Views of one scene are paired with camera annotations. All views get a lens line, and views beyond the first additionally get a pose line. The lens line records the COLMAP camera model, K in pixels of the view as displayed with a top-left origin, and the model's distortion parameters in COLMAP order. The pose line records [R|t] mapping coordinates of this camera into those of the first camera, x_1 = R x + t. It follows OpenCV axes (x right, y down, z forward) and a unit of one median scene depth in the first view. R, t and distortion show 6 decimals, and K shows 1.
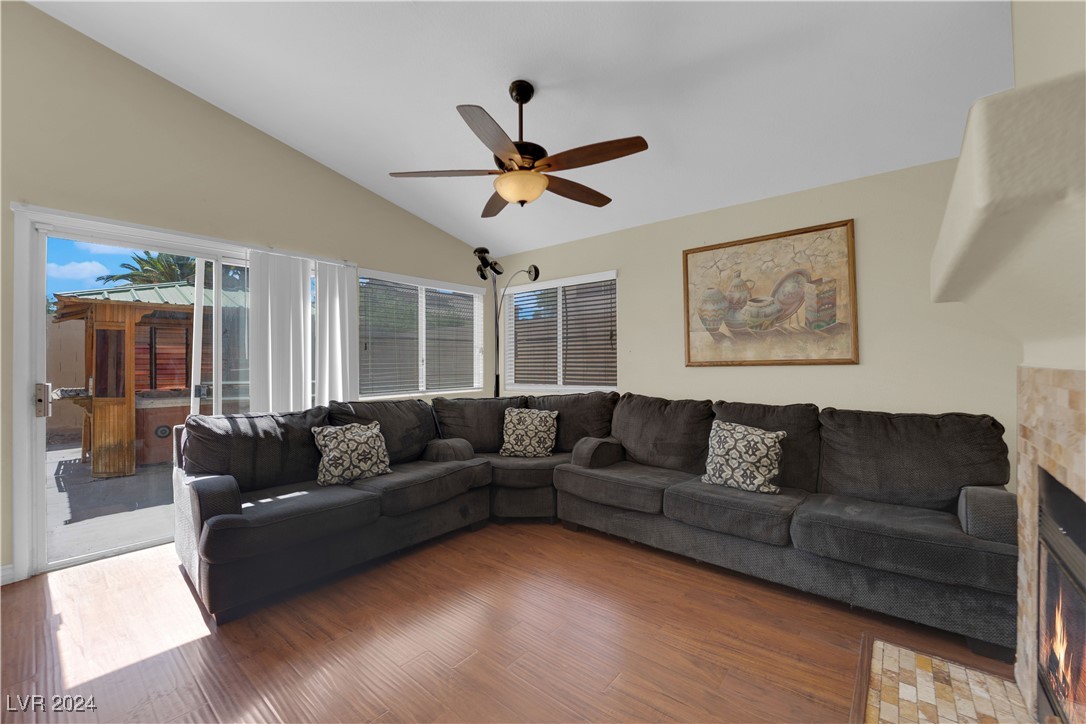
lens RADIAL K [[435.1, 0, 546.8], [0, 435.1, 358.0], [0, 0, 1]] dist [-0.013390, -0.001525]
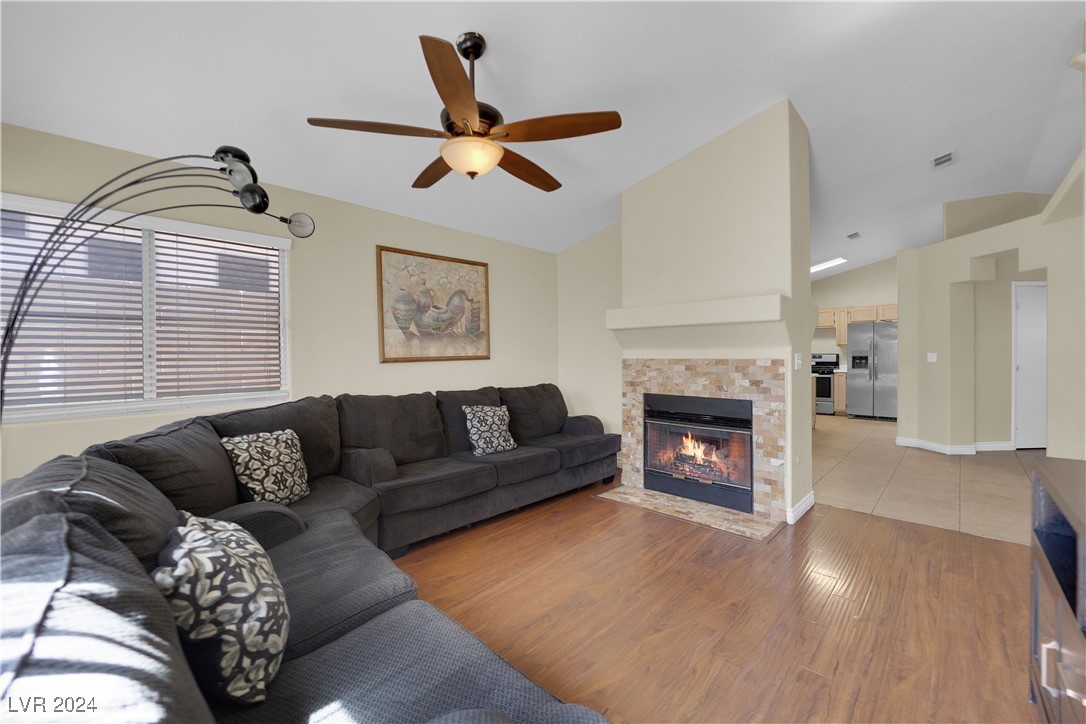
lens RADIAL K [[435.1, 0, 540.7], [0, 435.1, 357.0], [0, 0, 1]] dist [-0.013390, -0.001525]
pose [[0.078007, 0.001139, 0.996952, -0.738360], [-0.002671, 0.999996, -0.000934, 0.007361], [-0.996949, -0.002590, 0.078009, 0.639305]]
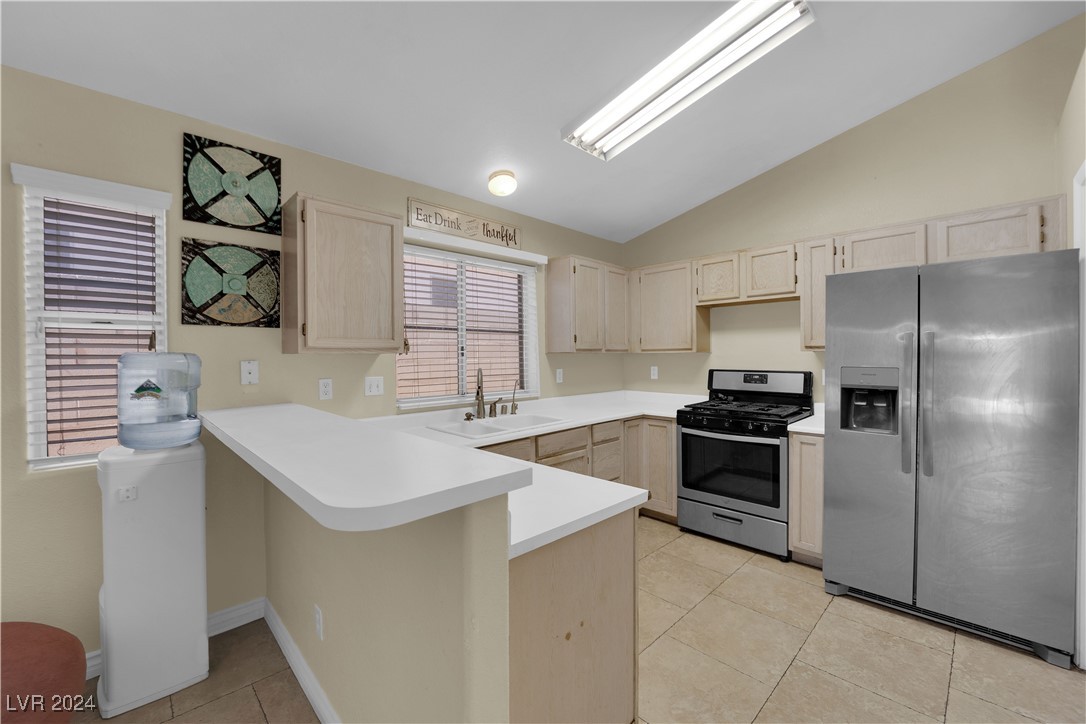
lens RADIAL K [[435.1, 0, 540.4], [0, 435.1, 359.7], [0, 0, 1]] dist [-0.013390, -0.001525]
pose [[0.108489, -0.005439, 0.994083, 1.179307], [-0.002847, 0.999979, 0.005782, -0.053396], [-0.994094, -0.003458, 0.108471, -0.577378]]
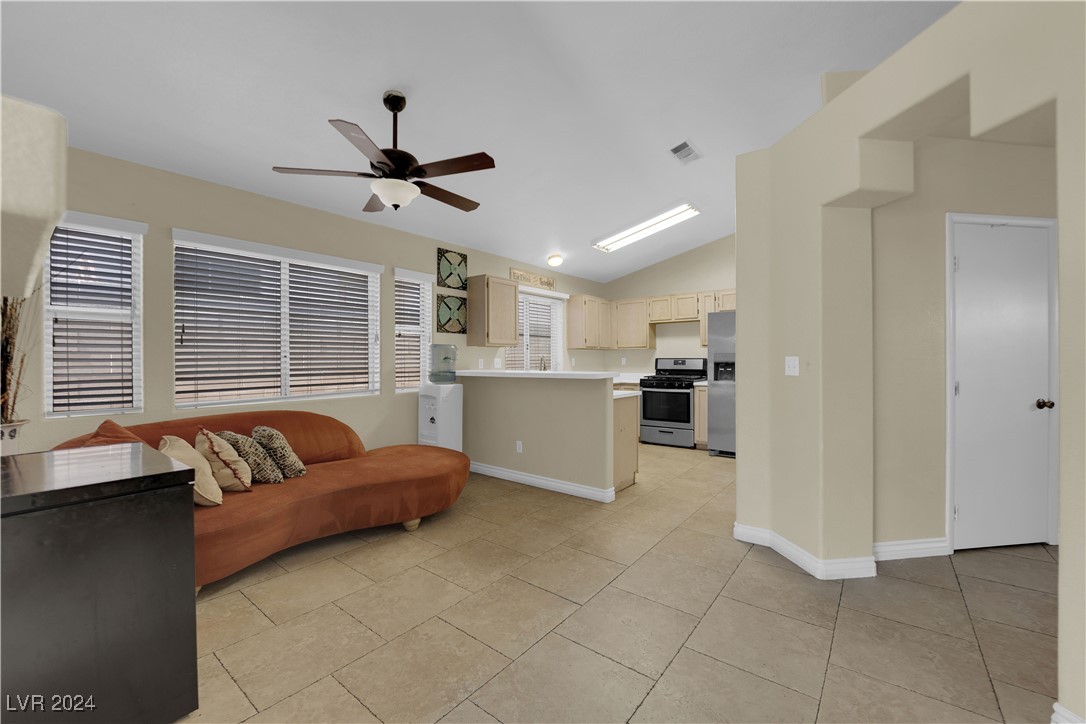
lens RADIAL K [[435.1, 0, 538.9], [0, 435.1, 358.5], [0, 0, 1]] dist [-0.013390, -0.001525]
pose [[-0.021503, 0.006509, 0.999748, 0.284487], [-0.004011, 0.999970, -0.006597, -0.003978], [-0.999761, -0.004152, -0.021476, -0.288363]]
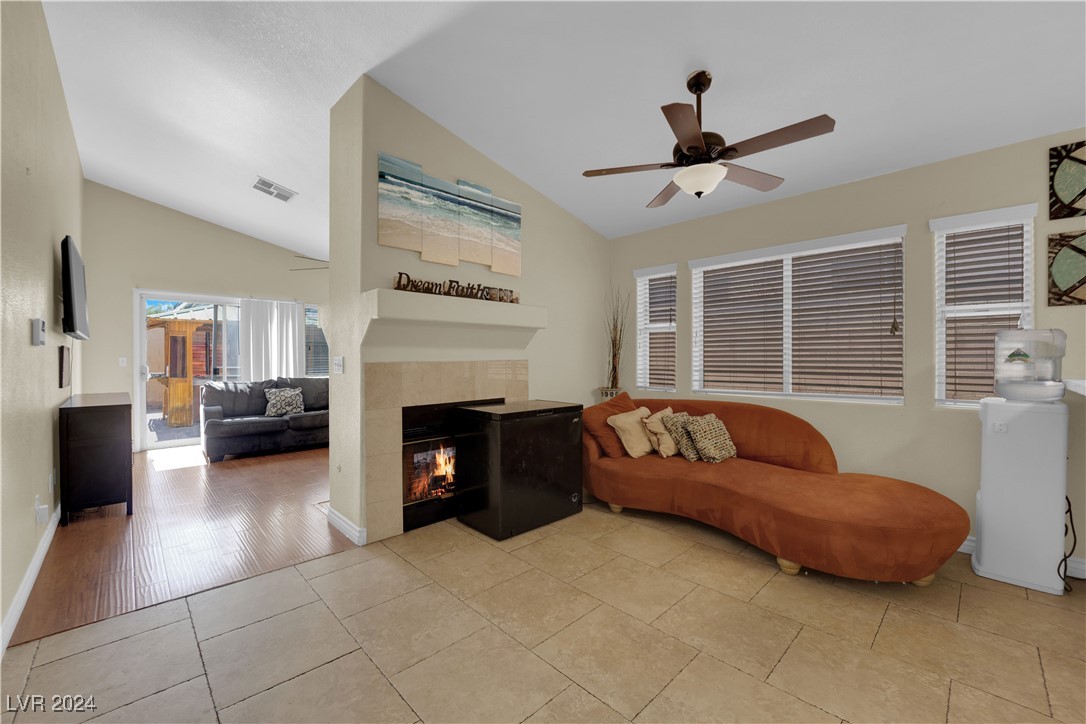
lens RADIAL K [[435.1, 0, 545.0], [0, 435.1, 359.3], [0, 0, 1]] dist [-0.013390, -0.001525]
pose [[0.994685, 0.005069, -0.102842, 0.930001], [-0.003641, 0.999894, 0.014073, -0.012546], [0.102902, -0.013624, 0.994598, -0.841162]]
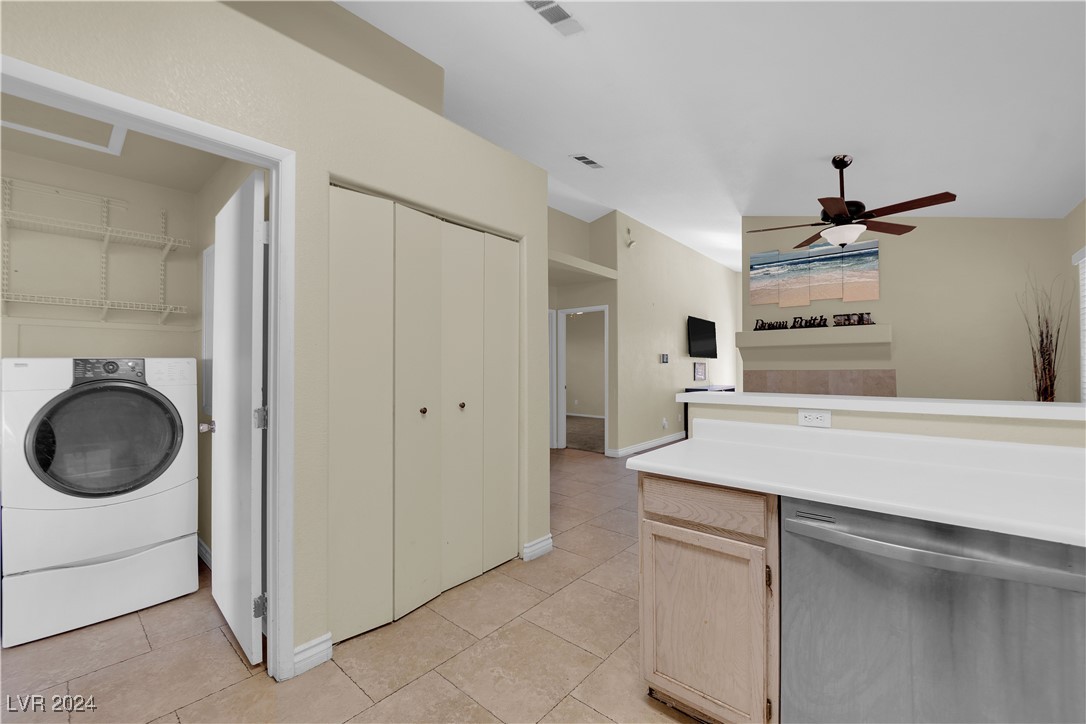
lens RADIAL K [[435.1, 0, 539.3], [0, 435.1, 358.4], [0, 0, 1]] dist [-0.013390, -0.001525]
pose [[-0.022810, -0.015902, -0.999613, 2.170332], [0.012887, 0.999786, -0.016199, -0.022011], [0.999657, -0.013251, -0.022600, -0.735467]]
